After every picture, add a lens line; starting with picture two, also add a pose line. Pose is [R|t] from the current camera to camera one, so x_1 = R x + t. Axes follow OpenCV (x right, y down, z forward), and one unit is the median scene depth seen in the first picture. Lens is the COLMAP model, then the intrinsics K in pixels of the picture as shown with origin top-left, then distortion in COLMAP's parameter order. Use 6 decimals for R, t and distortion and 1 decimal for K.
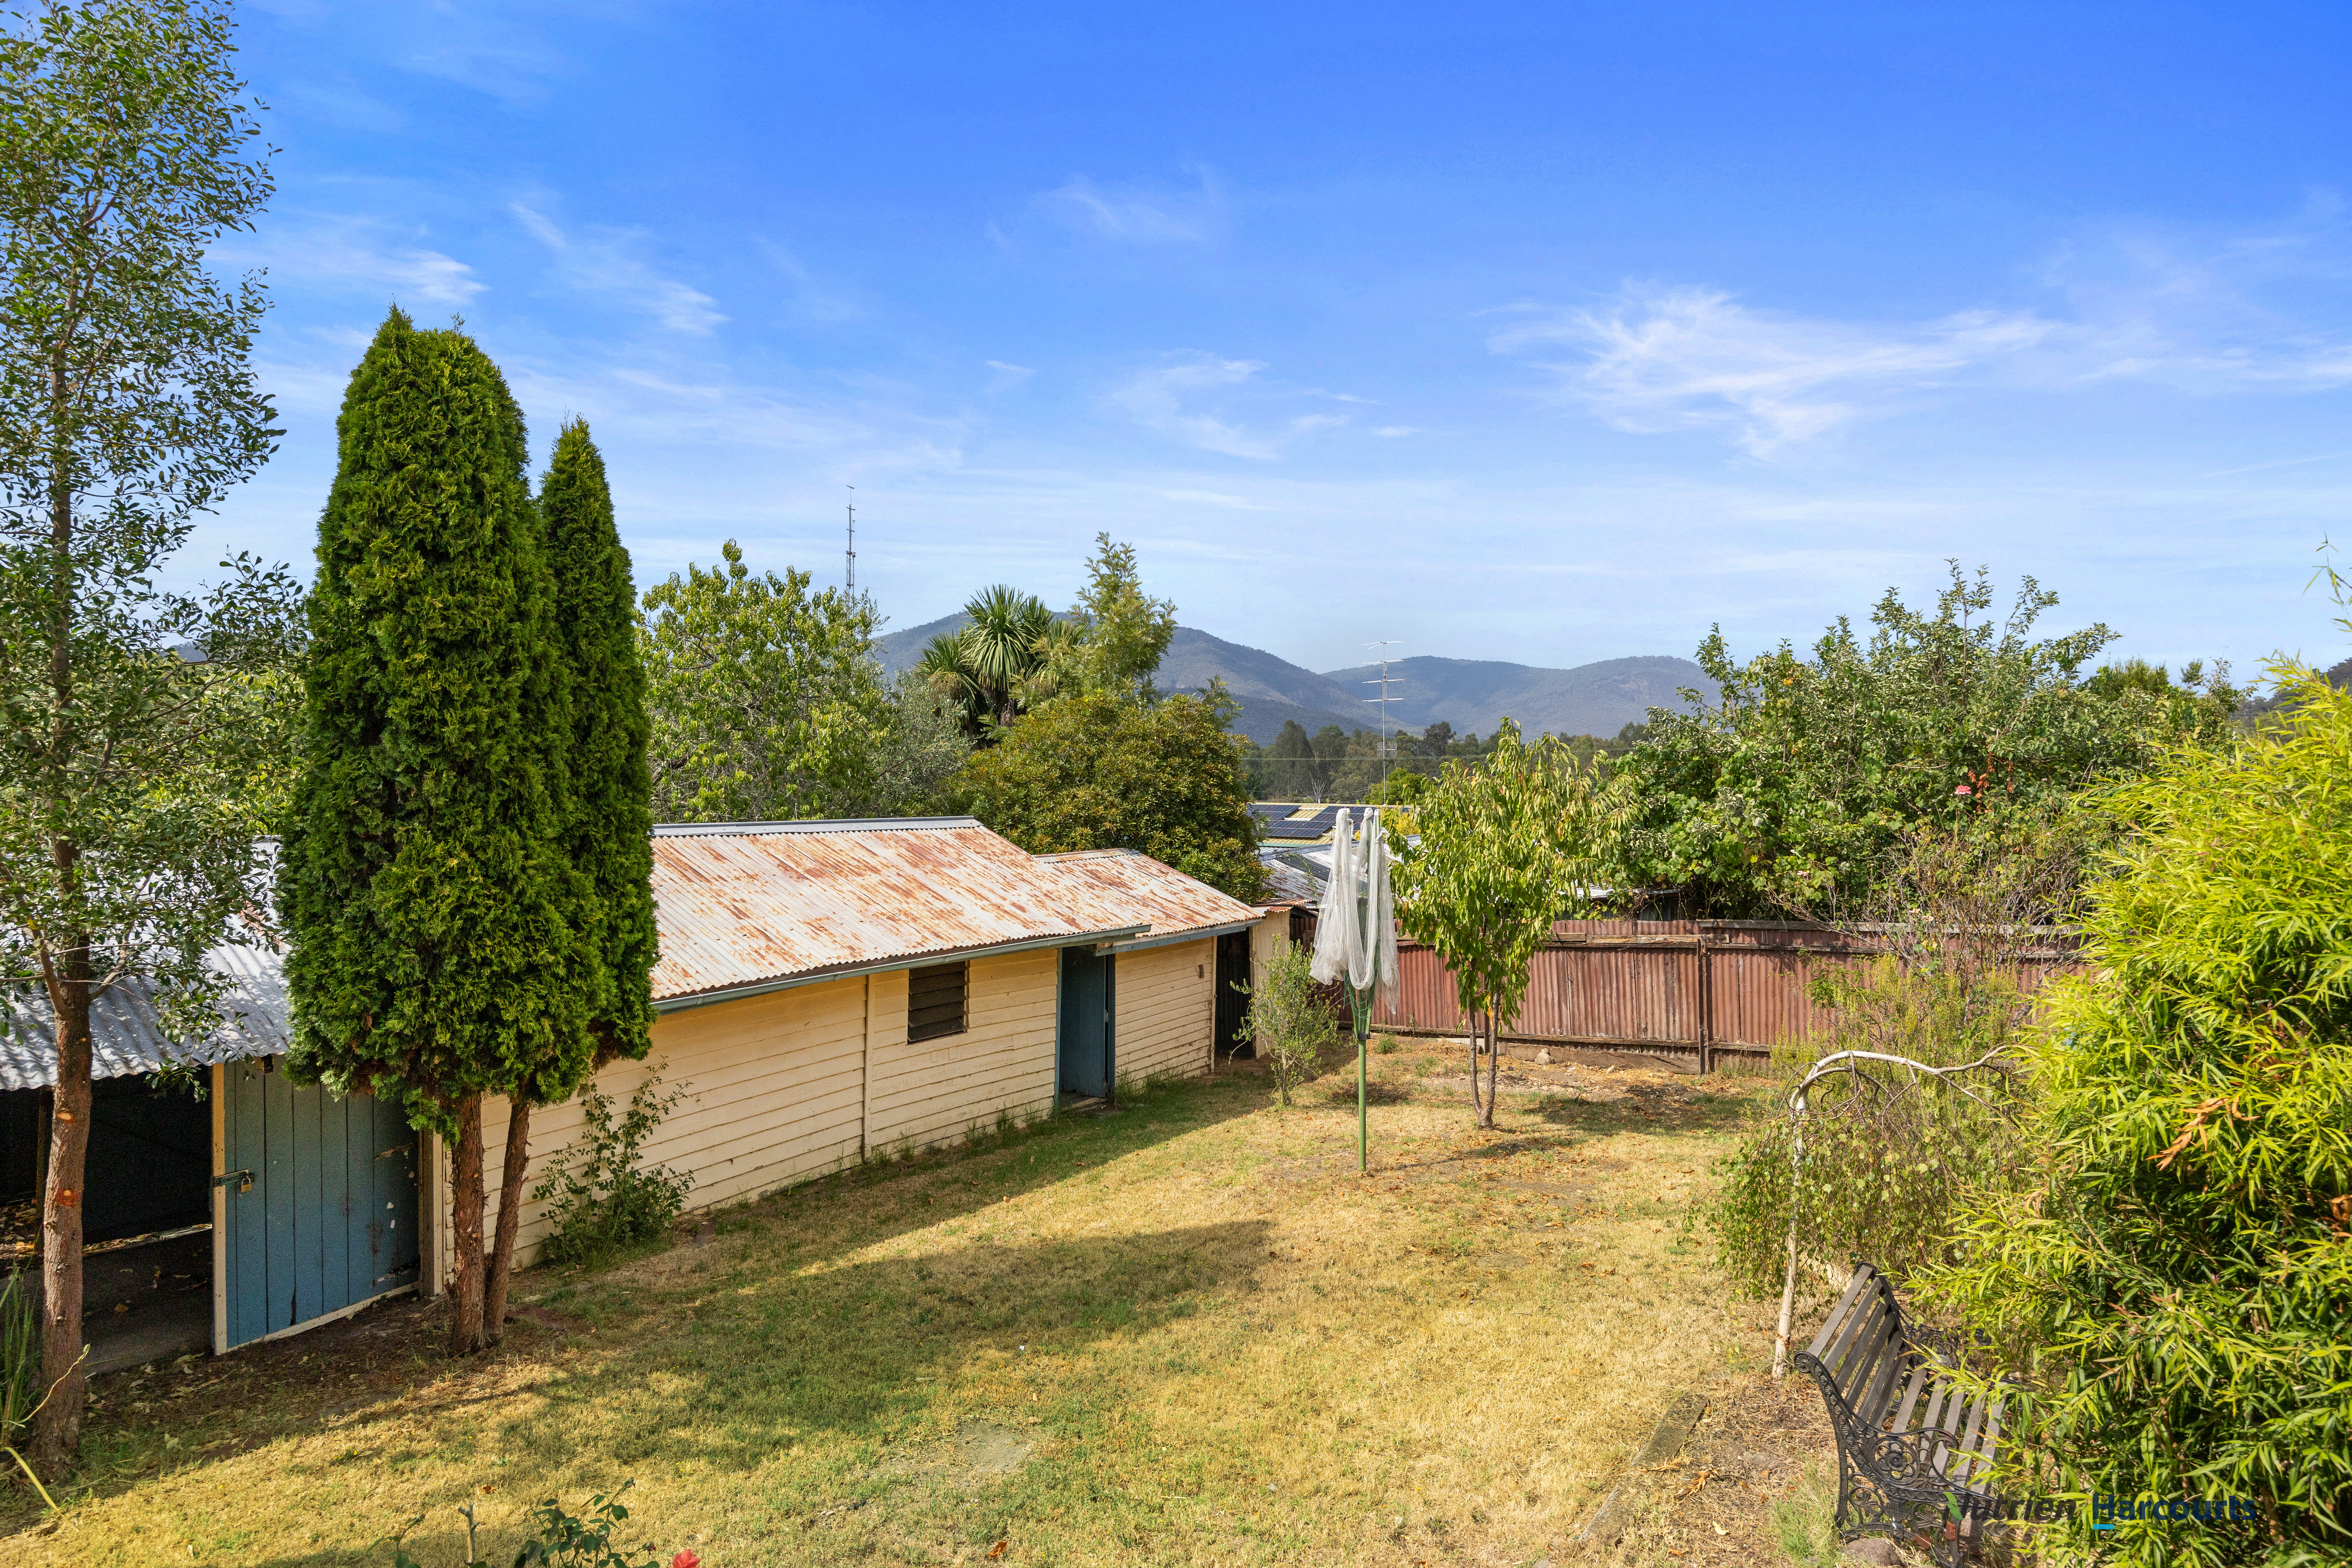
lens RADIAL K [[1326.0, 0, 1175.7], [0, 1326.0, 779.0], [0, 0, 1]] dist [-0.006301, 0.001934]
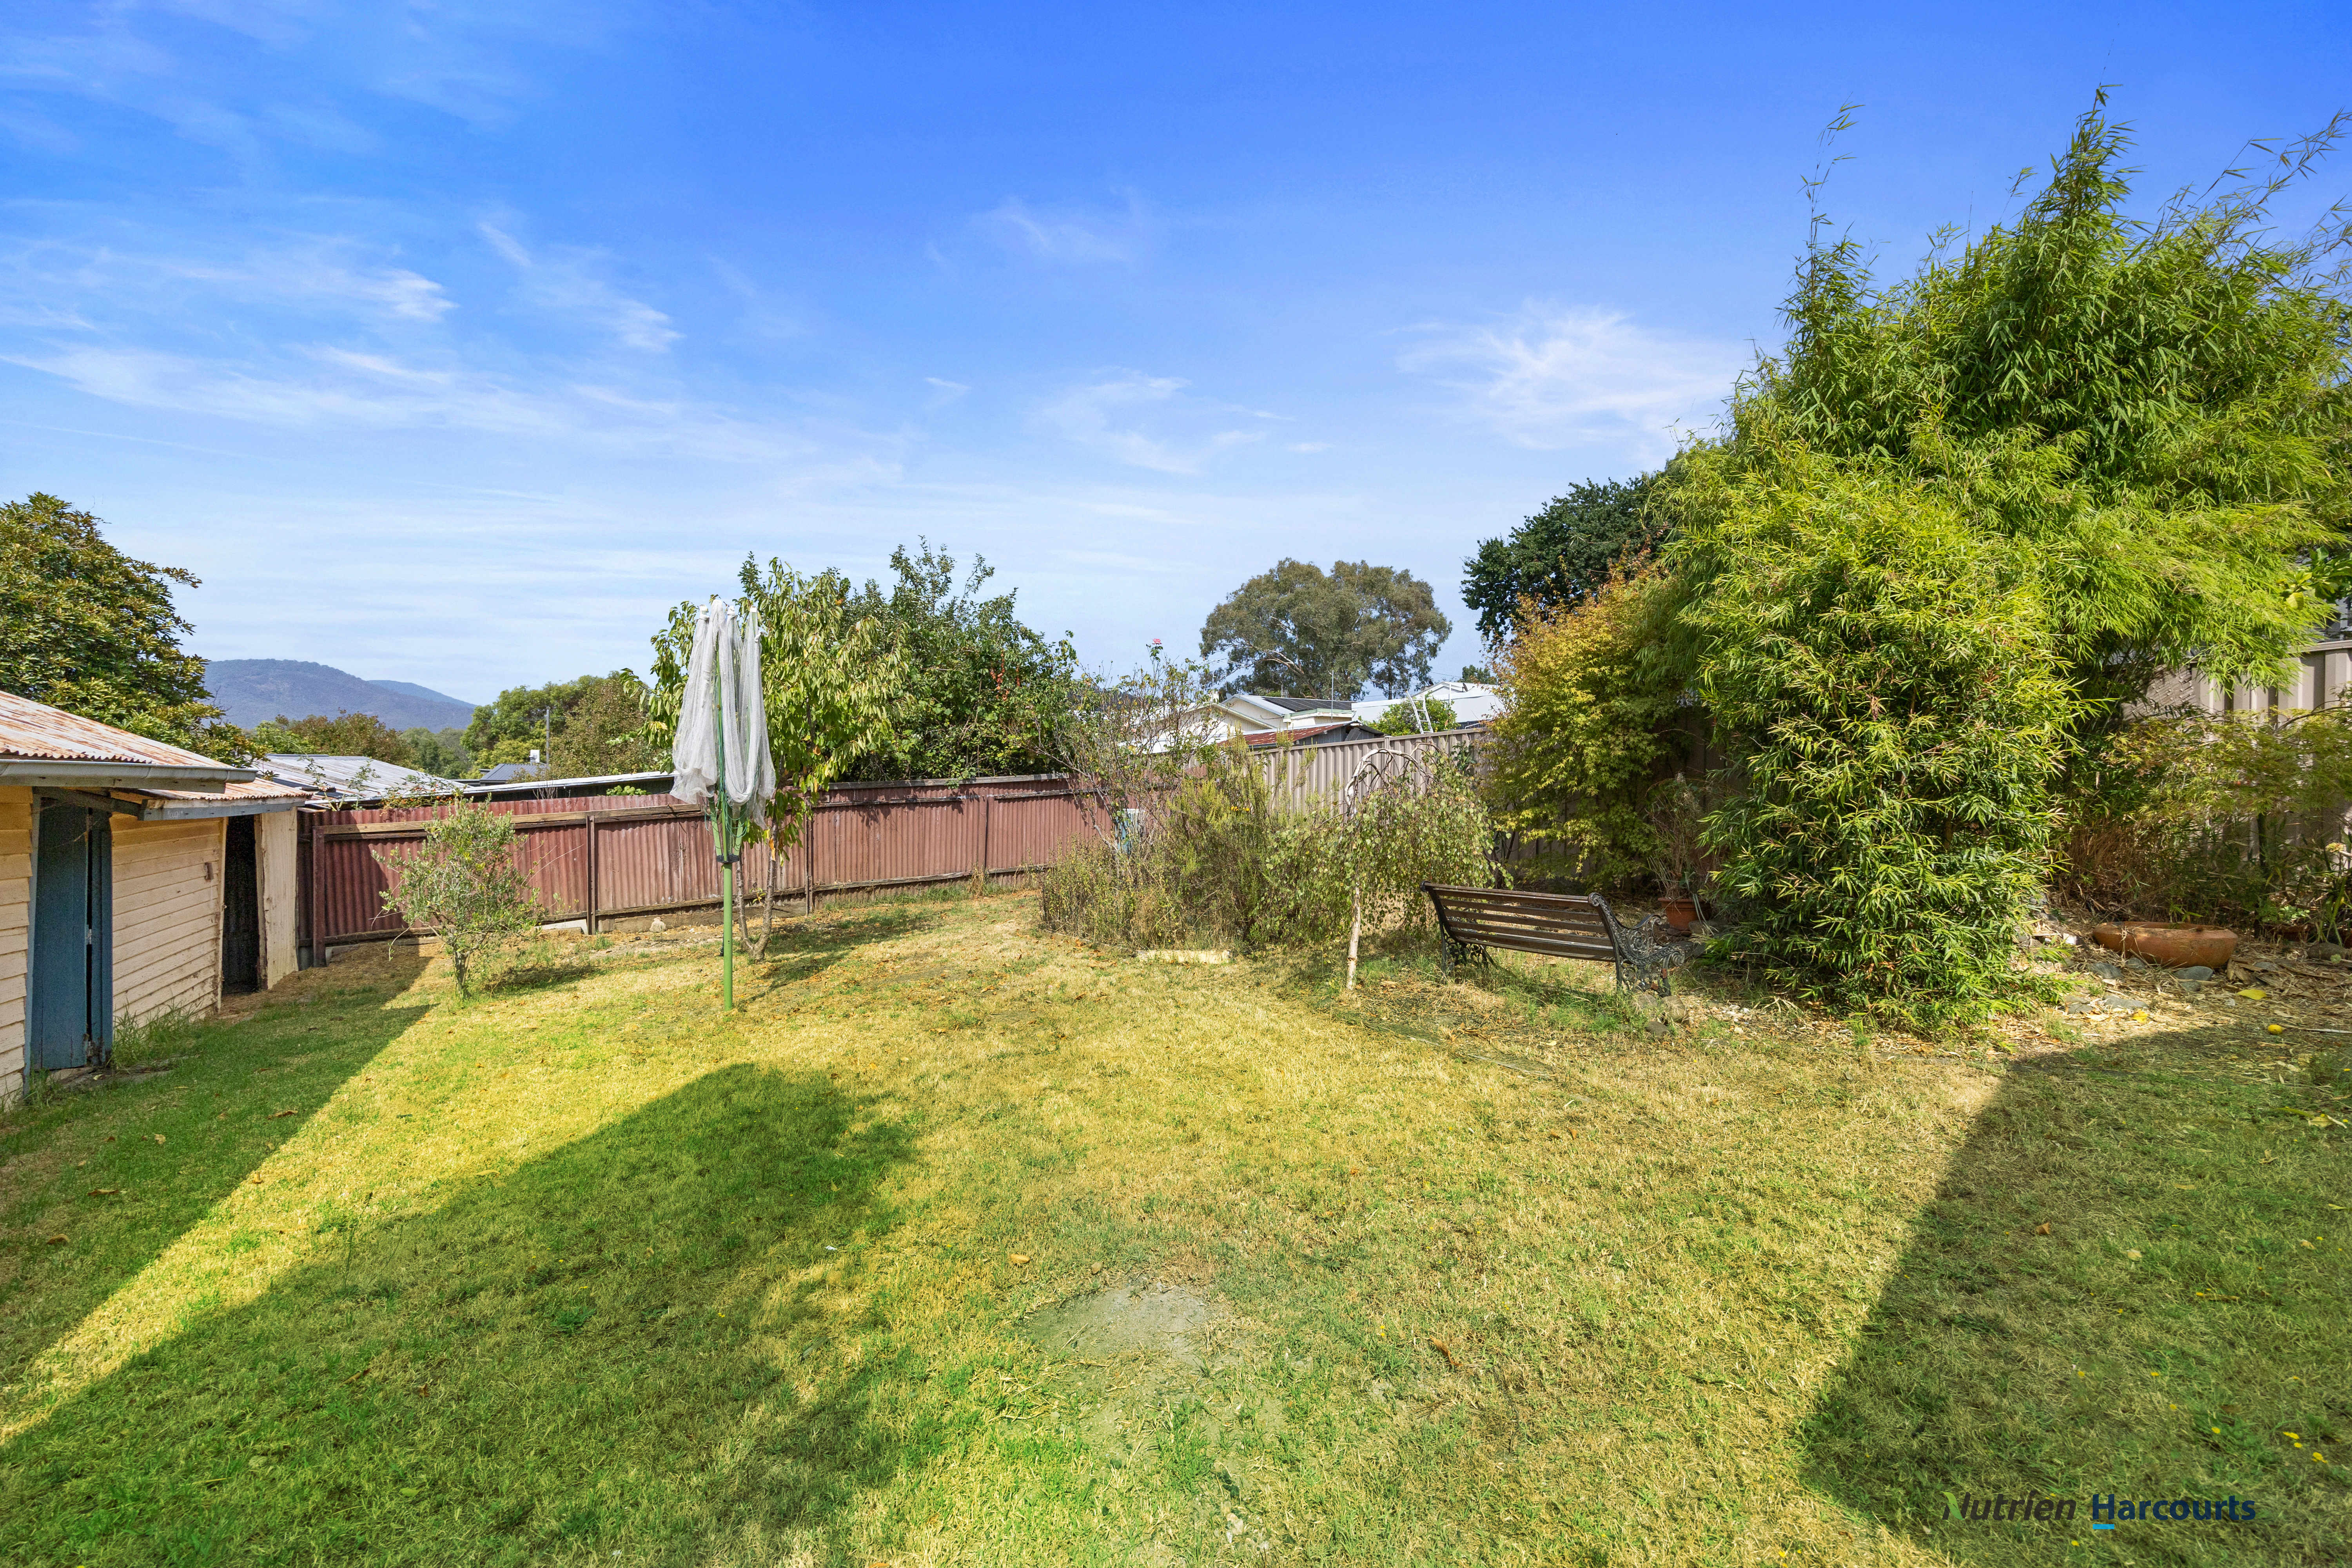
lens RADIAL K [[942.8, 0, 1176.0], [0, 942.8, 784.0], [0, 0, 1]] dist [-0.002157, -0.000178]
pose [[0.426685, -0.002677, 0.904396, -0.263352], [0.006130, 0.999981, 0.000068, 0.124640], [-0.904379, 0.005515, 0.426694, 0.389772]]
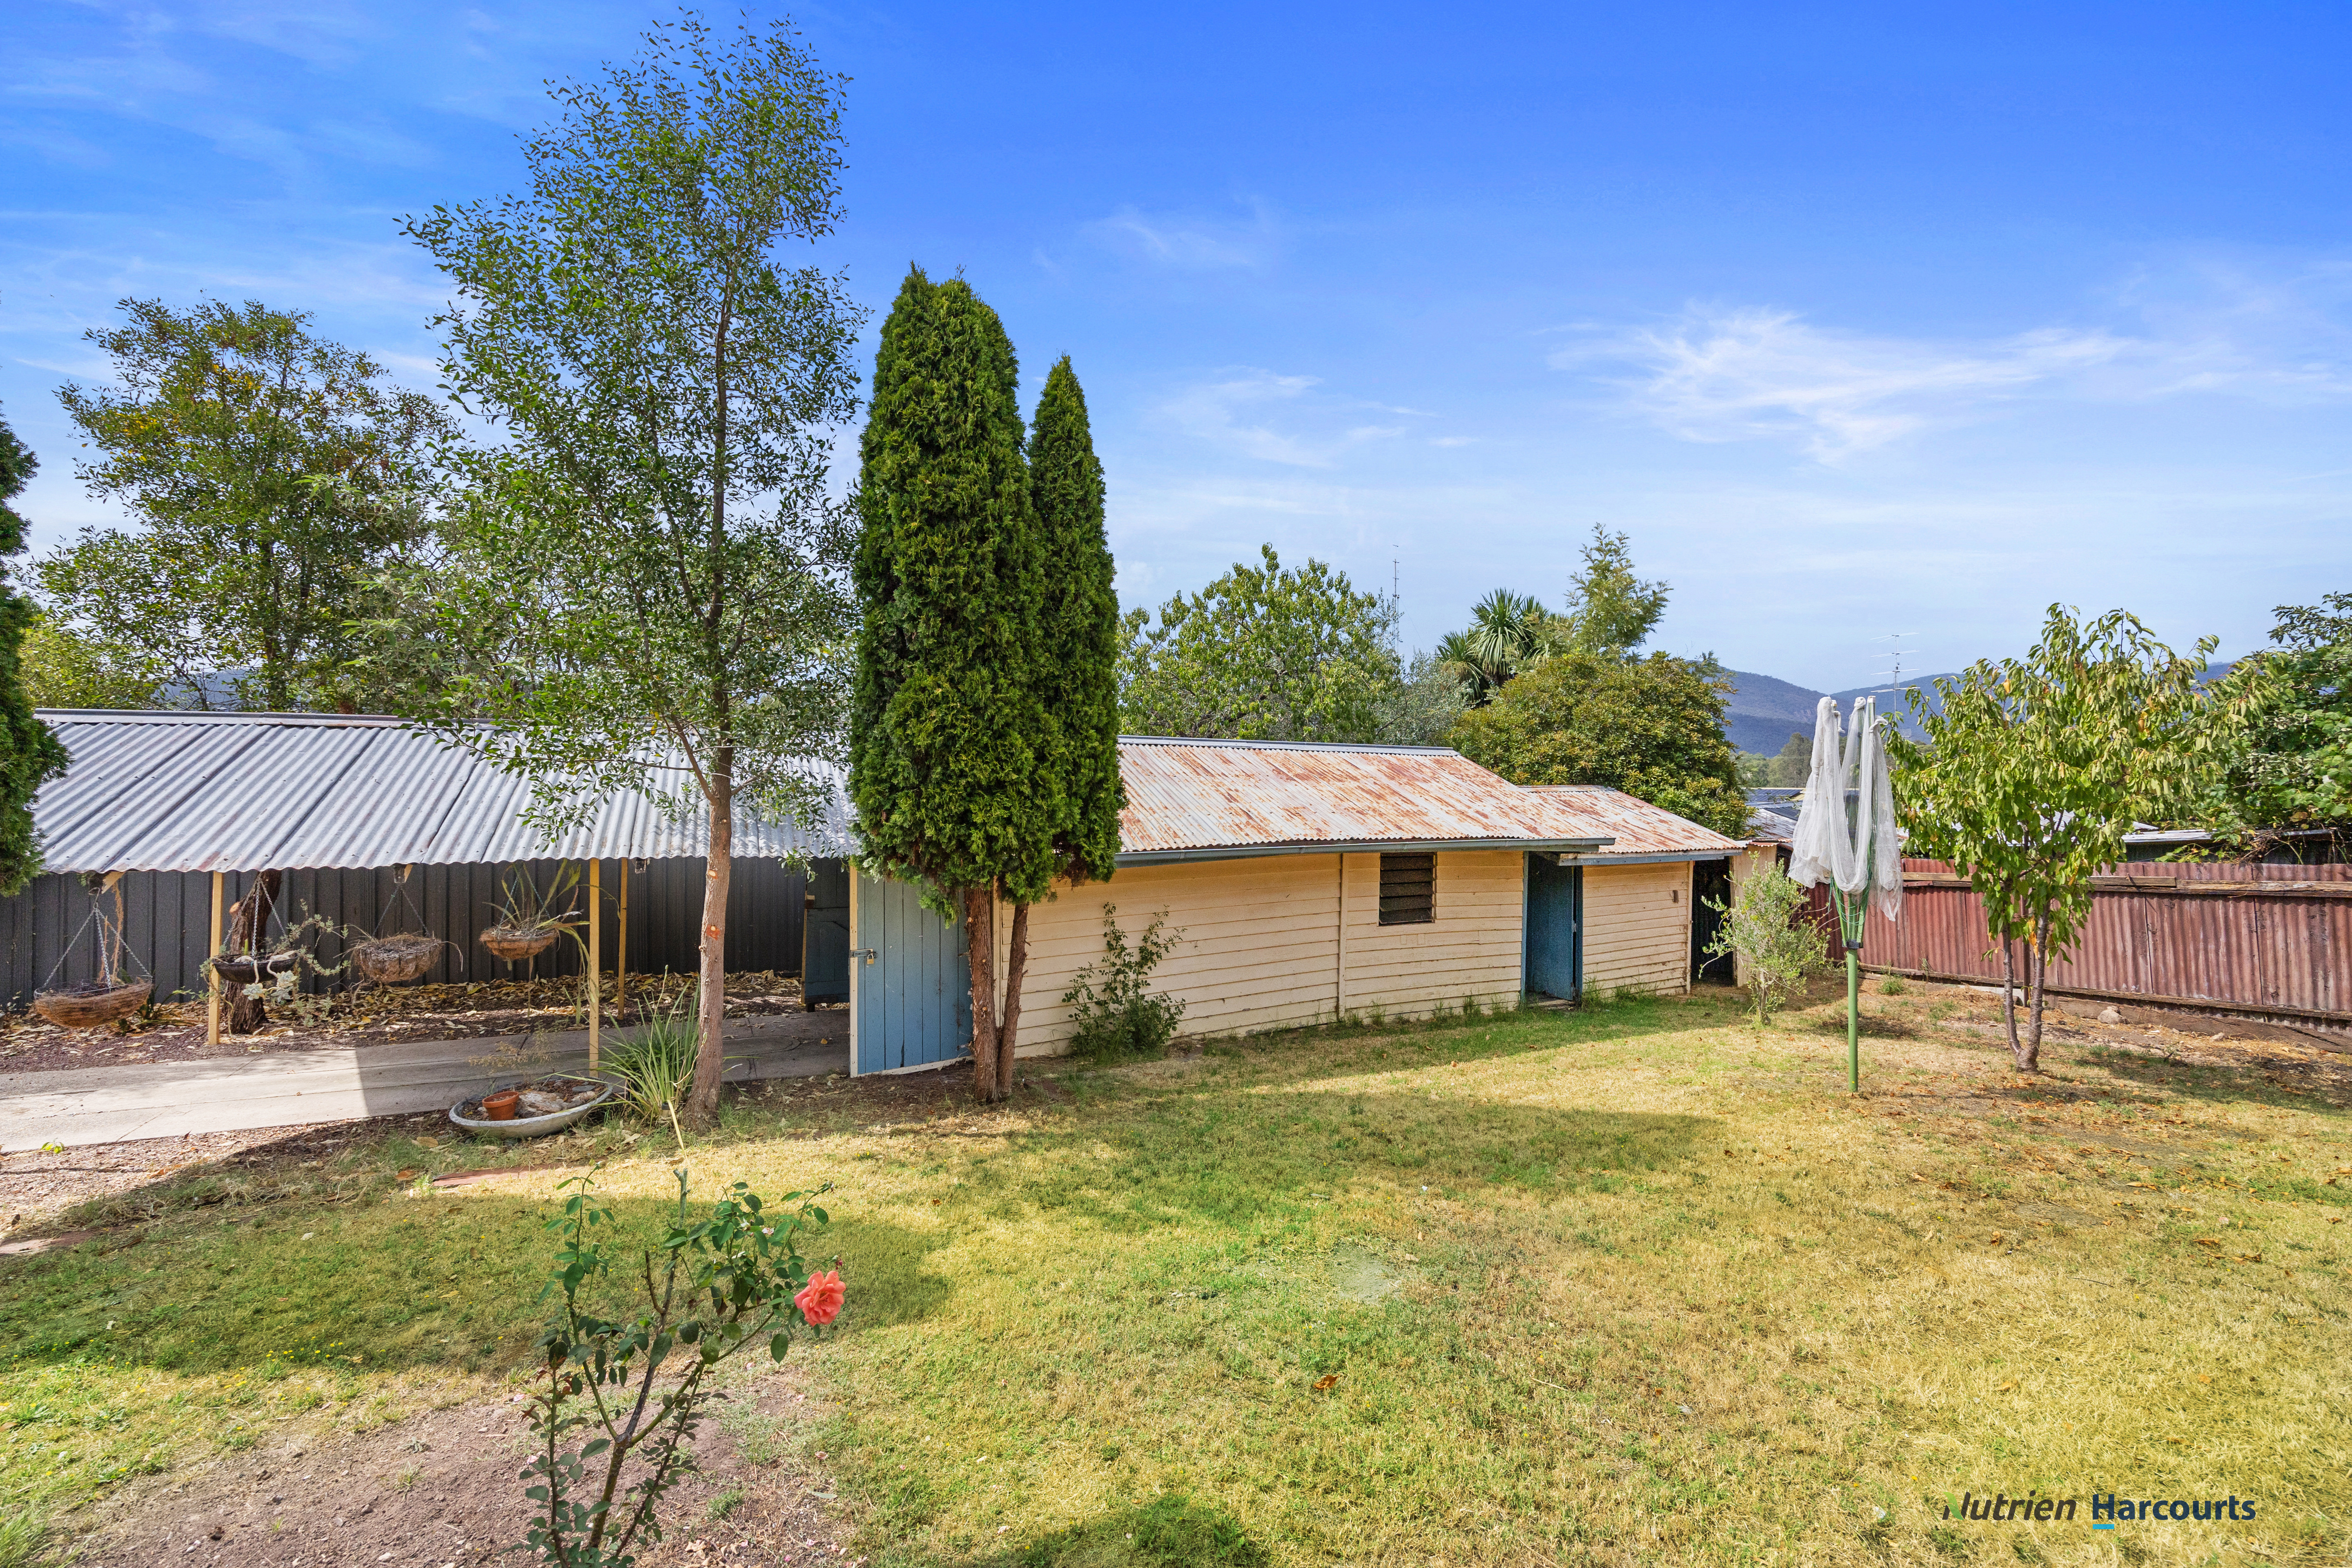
lens RADIAL K [[957.0, 0, 1162.1], [0, 957.0, 778.3], [0, 0, 1]] dist [-0.003868, 0.000532]
pose [[0.876264, 0.000310, -0.481832, 0.033954], [-0.006709, 0.999911, -0.011558, 0.076215], [0.481785, 0.013361, 0.876188, 0.157663]]
